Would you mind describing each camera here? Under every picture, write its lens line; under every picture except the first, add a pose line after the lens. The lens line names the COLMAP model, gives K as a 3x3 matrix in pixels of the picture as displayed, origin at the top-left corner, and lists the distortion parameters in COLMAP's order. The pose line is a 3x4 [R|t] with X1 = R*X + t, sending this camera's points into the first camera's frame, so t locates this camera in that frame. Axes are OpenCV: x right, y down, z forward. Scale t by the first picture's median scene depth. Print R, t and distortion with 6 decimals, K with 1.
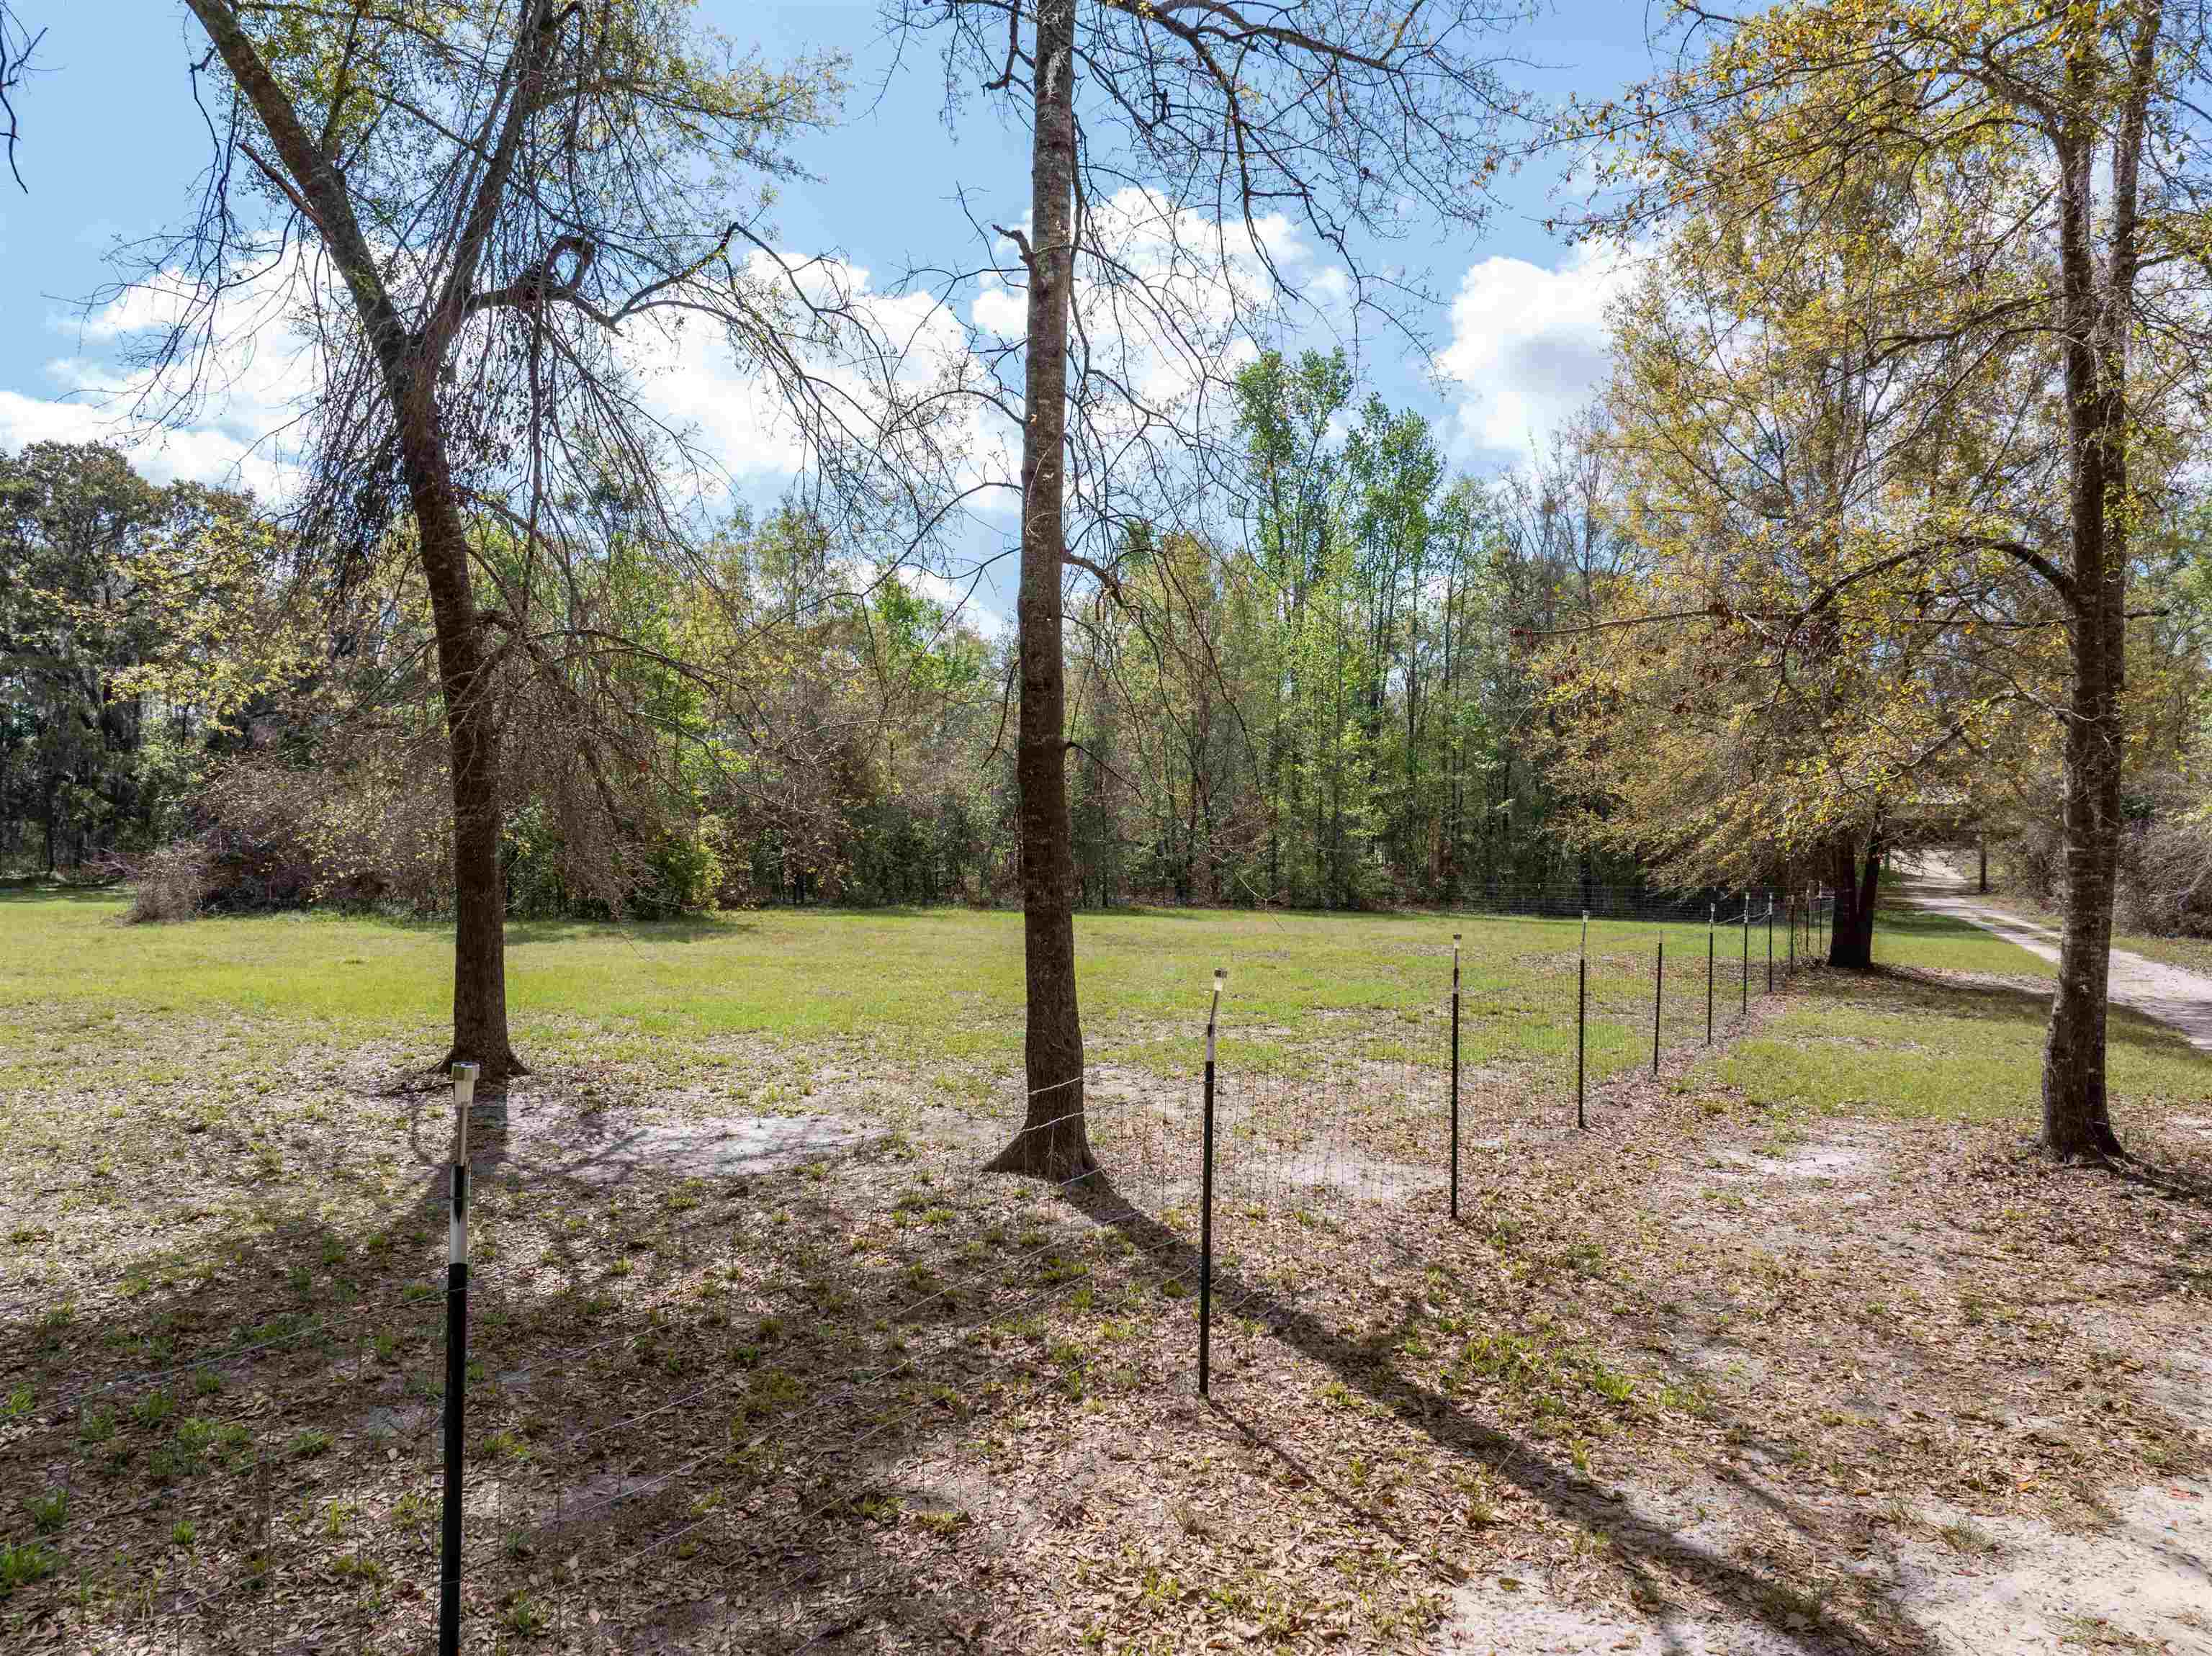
lens RADIAL K [[1633.7, 0, 1106.0], [0, 1633.7, 828.0], [0, 0, 1]] dist [-0.003804, -0.002912]
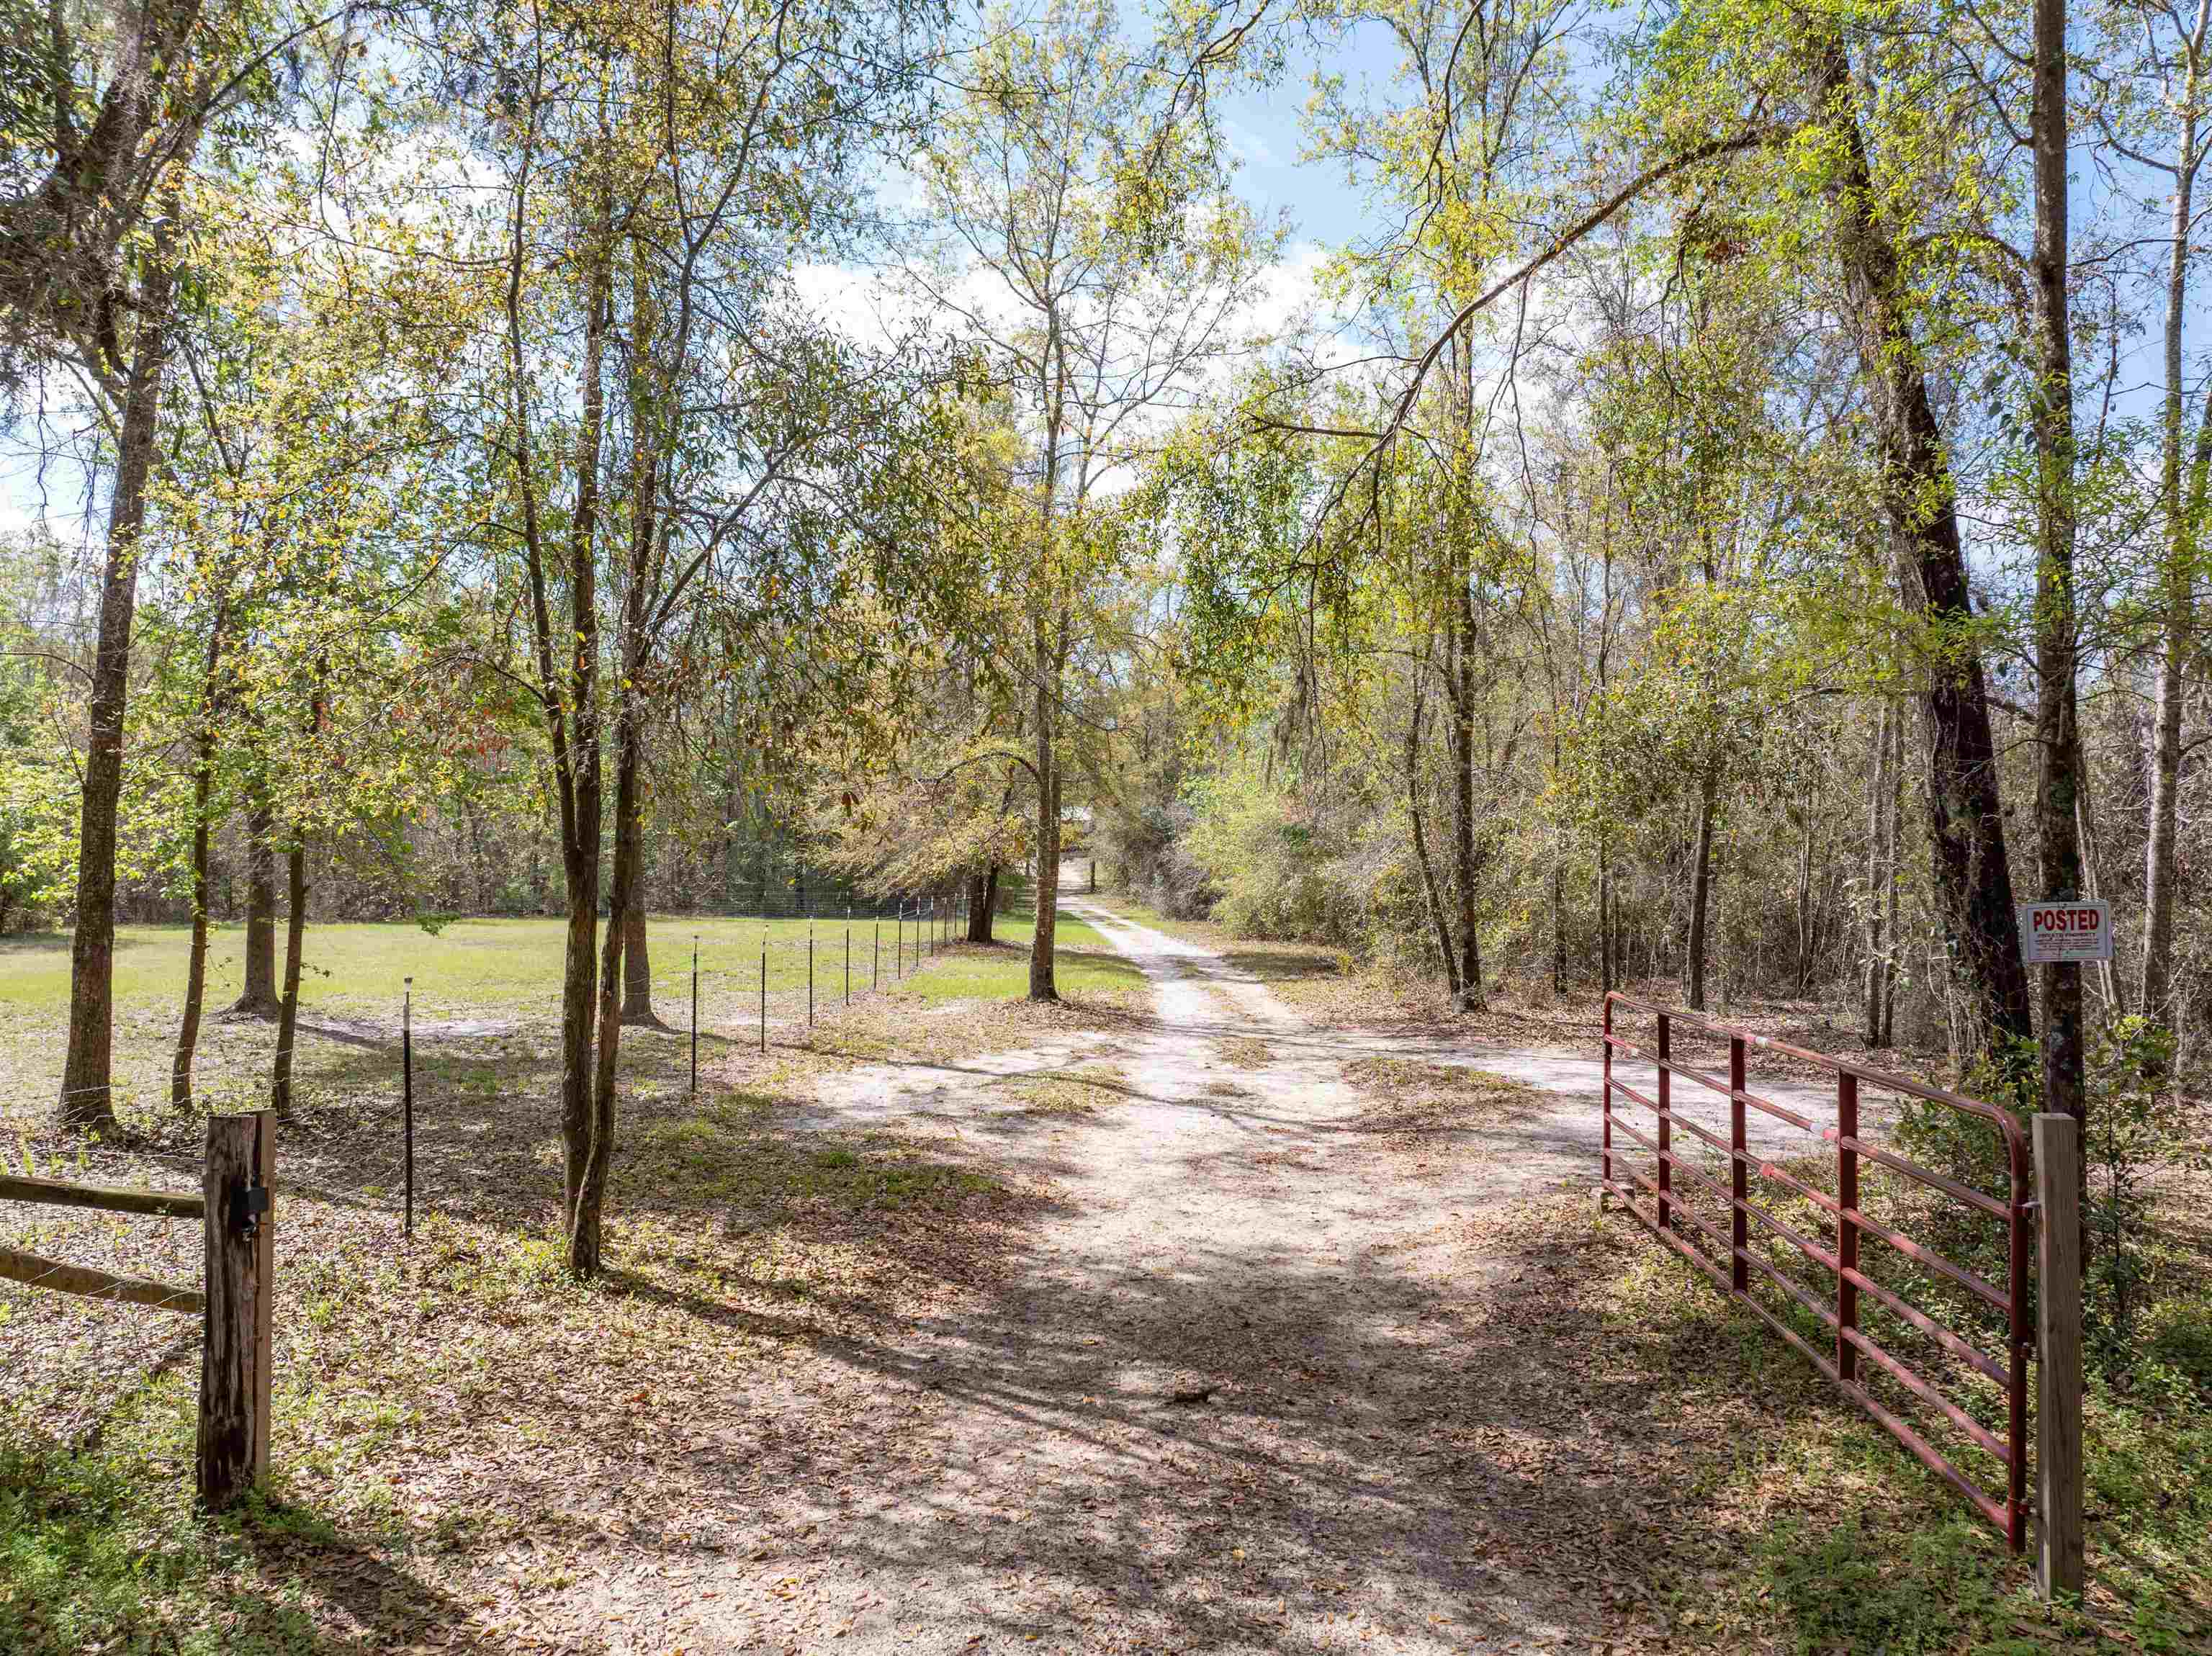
lens RADIAL K [[1633.7, 0, 1106.0], [0, 1633.7, 828.0], [0, 0, 1]] dist [-0.003804, -0.002912]
pose [[0.882683, 0.000938, 0.469968, -0.170860], [0.001115, 0.999991, -0.004090, -0.017769], [-0.469968, 0.004135, 0.882674, -0.433942]]
